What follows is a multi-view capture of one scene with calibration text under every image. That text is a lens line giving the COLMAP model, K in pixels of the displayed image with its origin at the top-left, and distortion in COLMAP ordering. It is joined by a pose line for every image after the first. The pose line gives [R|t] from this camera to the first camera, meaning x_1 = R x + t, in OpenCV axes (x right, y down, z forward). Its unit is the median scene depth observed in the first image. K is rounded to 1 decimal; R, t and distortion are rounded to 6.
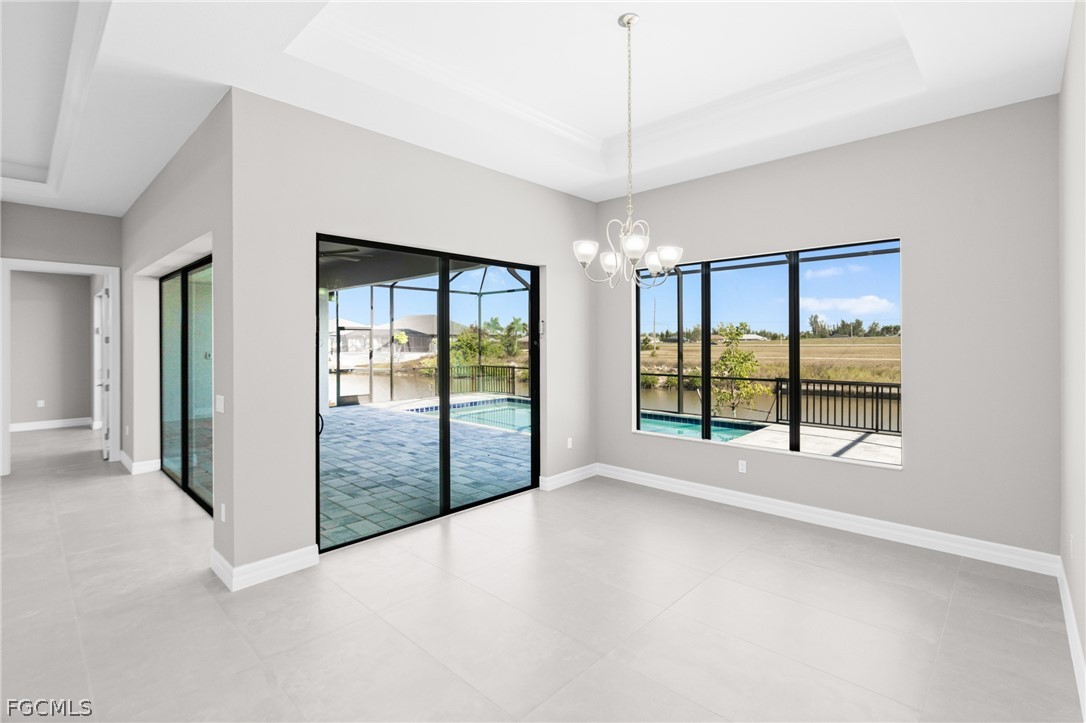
lens RADIAL K [[497.6, 0, 533.3], [0, 497.6, 338.8], [0, 0, 1]] dist [-0.009053, 0.002722]
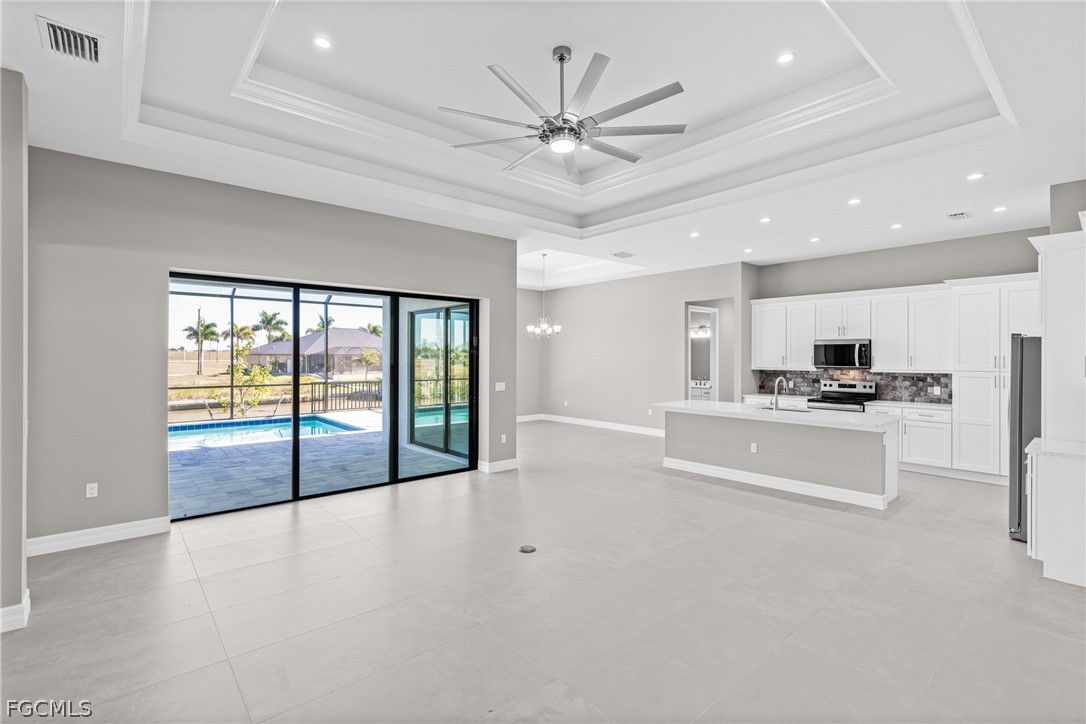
lens RADIAL K [[497.6, 0, 539.5], [0, 497.6, 357.4], [0, 0, 1]] dist [-0.009053, 0.002722]
pose [[0.089745, 0.001538, 0.995964, -1.324959], [-0.010520, 0.999944, -0.000597, 0.005107], [-0.995909, -0.010424, 0.089757, 0.329454]]
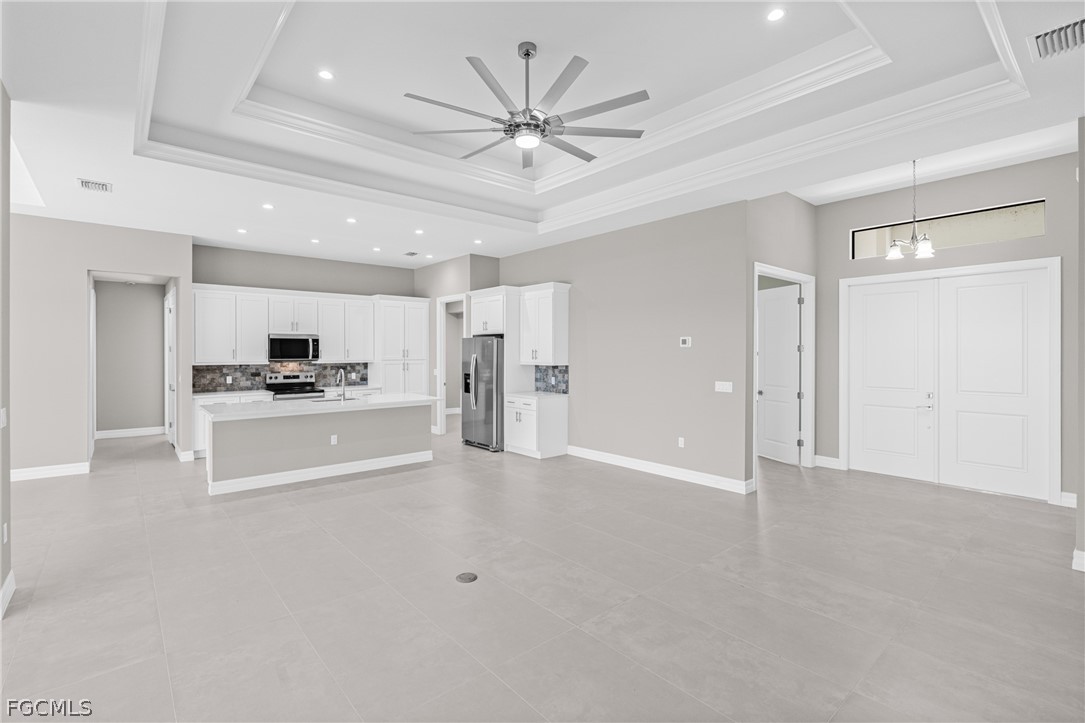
lens RADIAL K [[497.1, 0, 535.8], [0, 497.1, 352.9], [0, 0, 1]] dist [-0.009053, 0.002722]
pose [[-0.994540, 0.003386, 0.104302, -0.848754], [0.003054, 0.999990, -0.003343, 0.008614], [-0.104312, -0.003006, -0.994540, 0.901238]]
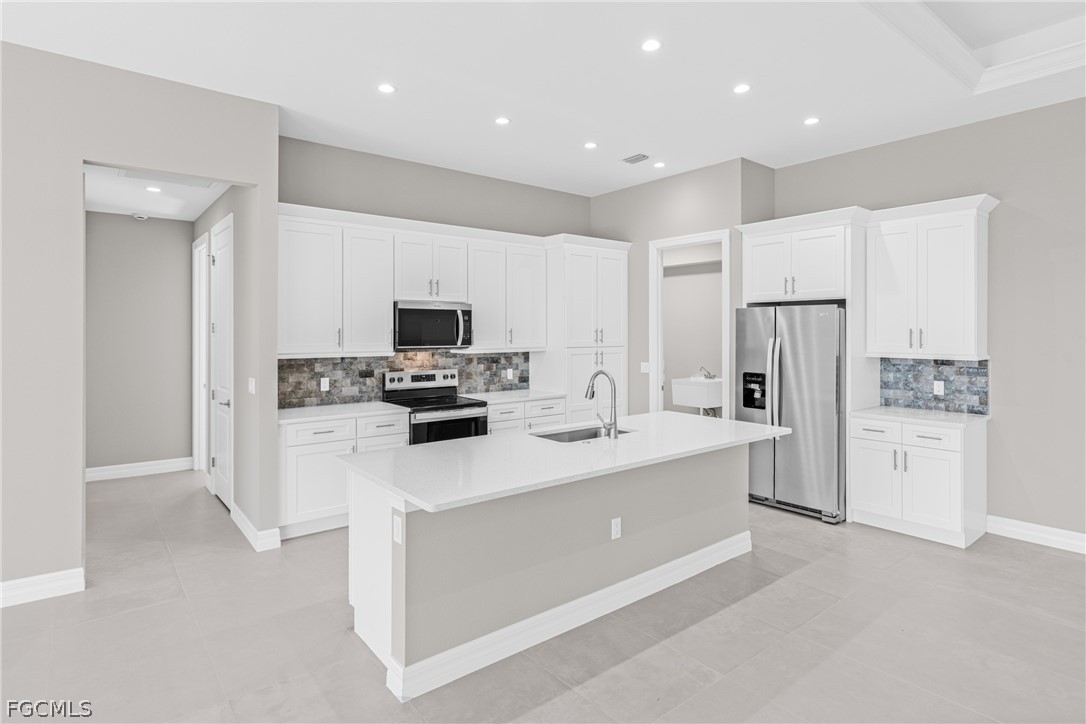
lens RADIAL K [[572.8, 0, 540.4], [0, 572.8, 330.4], [0, 0, 1]] dist [-0.006479, -0.002237]
pose [[-0.990852, 0.004616, 0.134877, -0.377853], [0.003139, 0.999933, -0.011156, 0.005342], [-0.134920, -0.010630, -0.990800, 0.505226]]
